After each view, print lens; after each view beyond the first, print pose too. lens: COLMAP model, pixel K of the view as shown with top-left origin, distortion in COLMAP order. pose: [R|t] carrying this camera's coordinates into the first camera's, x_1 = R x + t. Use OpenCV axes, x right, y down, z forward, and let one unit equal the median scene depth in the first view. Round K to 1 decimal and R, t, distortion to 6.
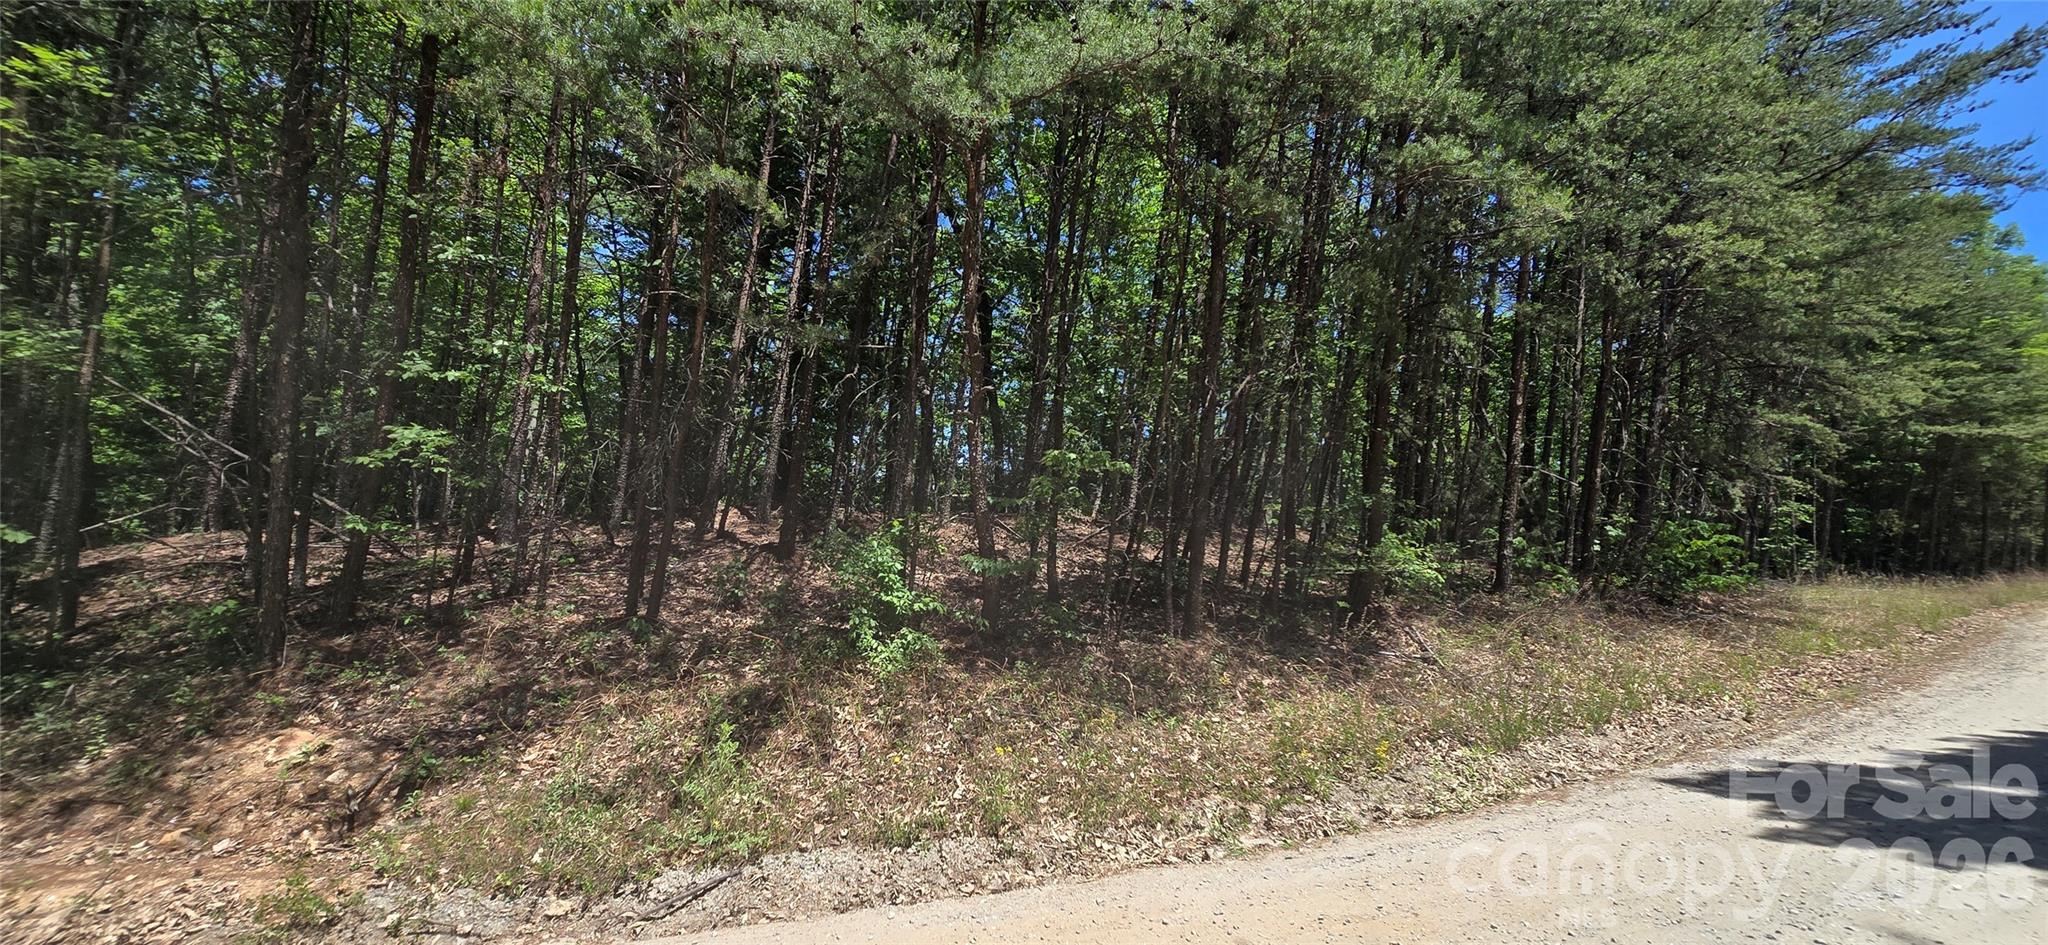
lens RADIAL K [[819.0, 0, 1010.9], [0, 819.0, 469.1], [0, 0, 1]] dist [-0.003018, 0.000367]
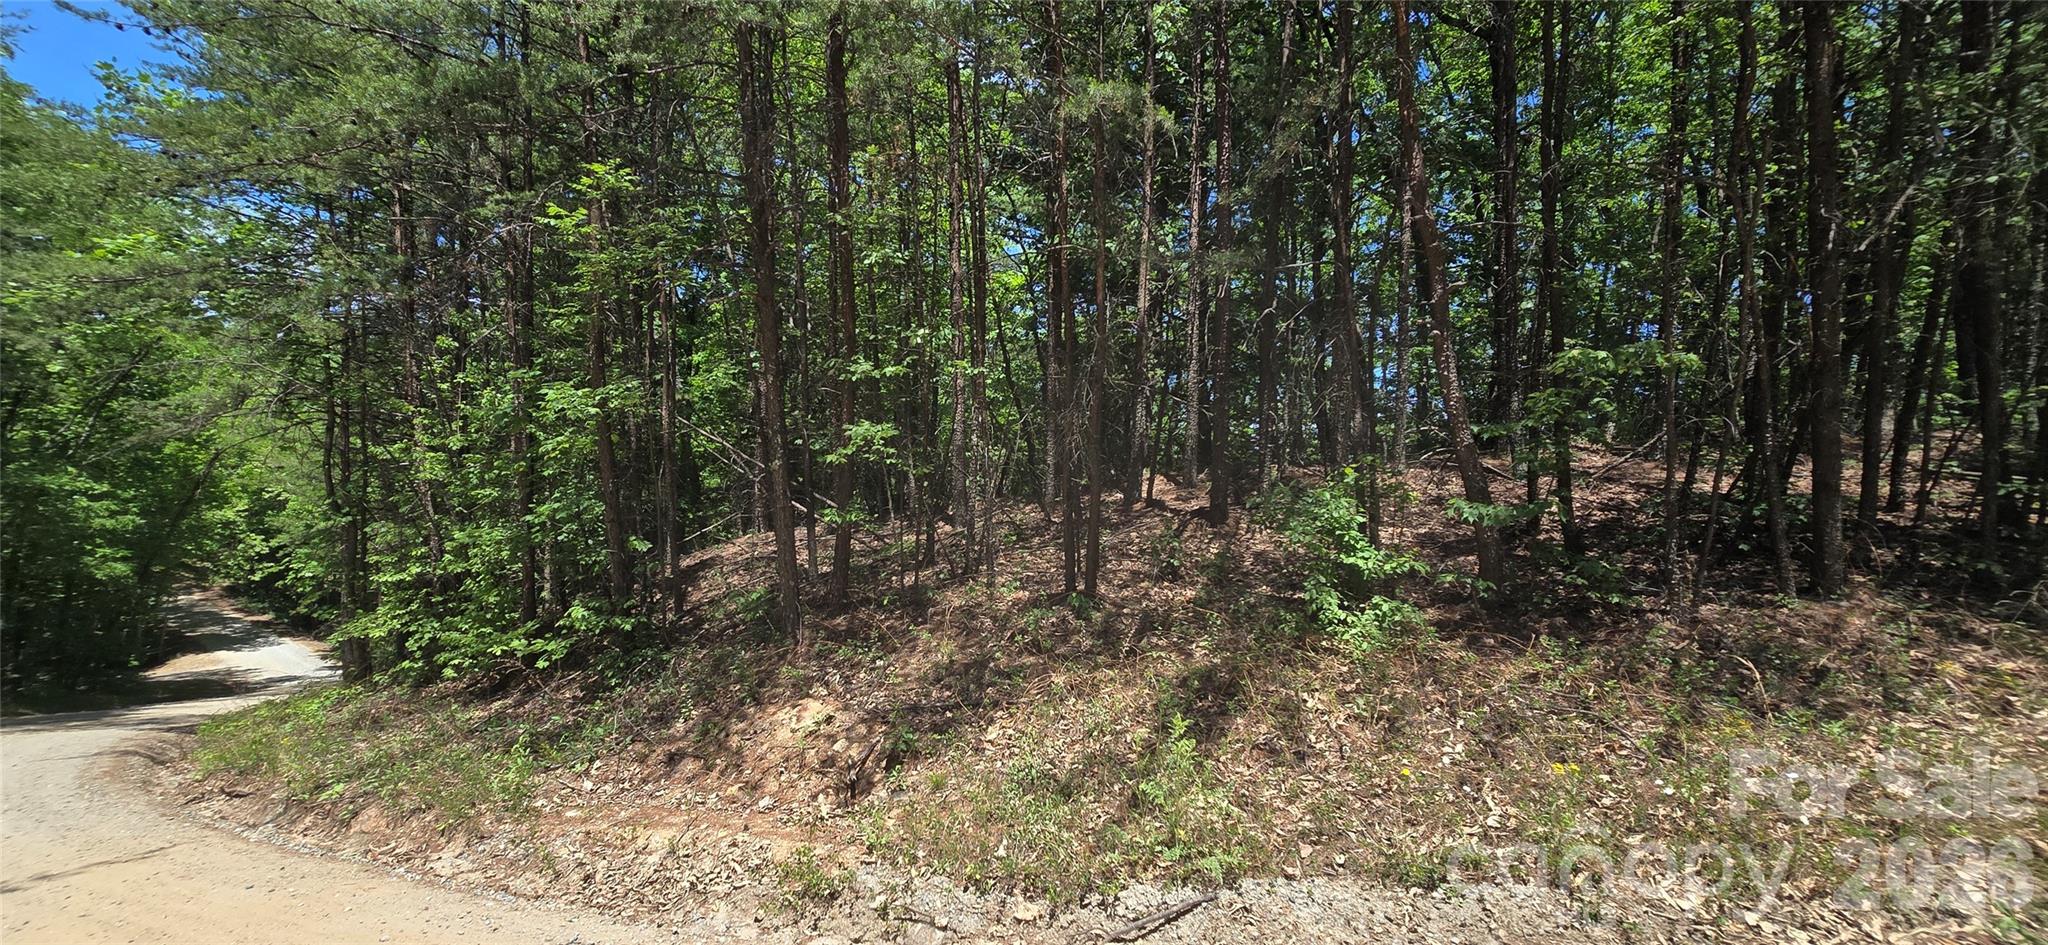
lens RADIAL K [[819.0, 0, 1010.9], [0, 819.0, 469.1], [0, 0, 1]] dist [-0.003018, 0.000367]
pose [[0.870365, -0.098775, -0.482399, -0.048568], [0.118459, 0.992904, 0.010425, 0.019332], [0.477946, -0.066218, 0.875889, 0.142309]]
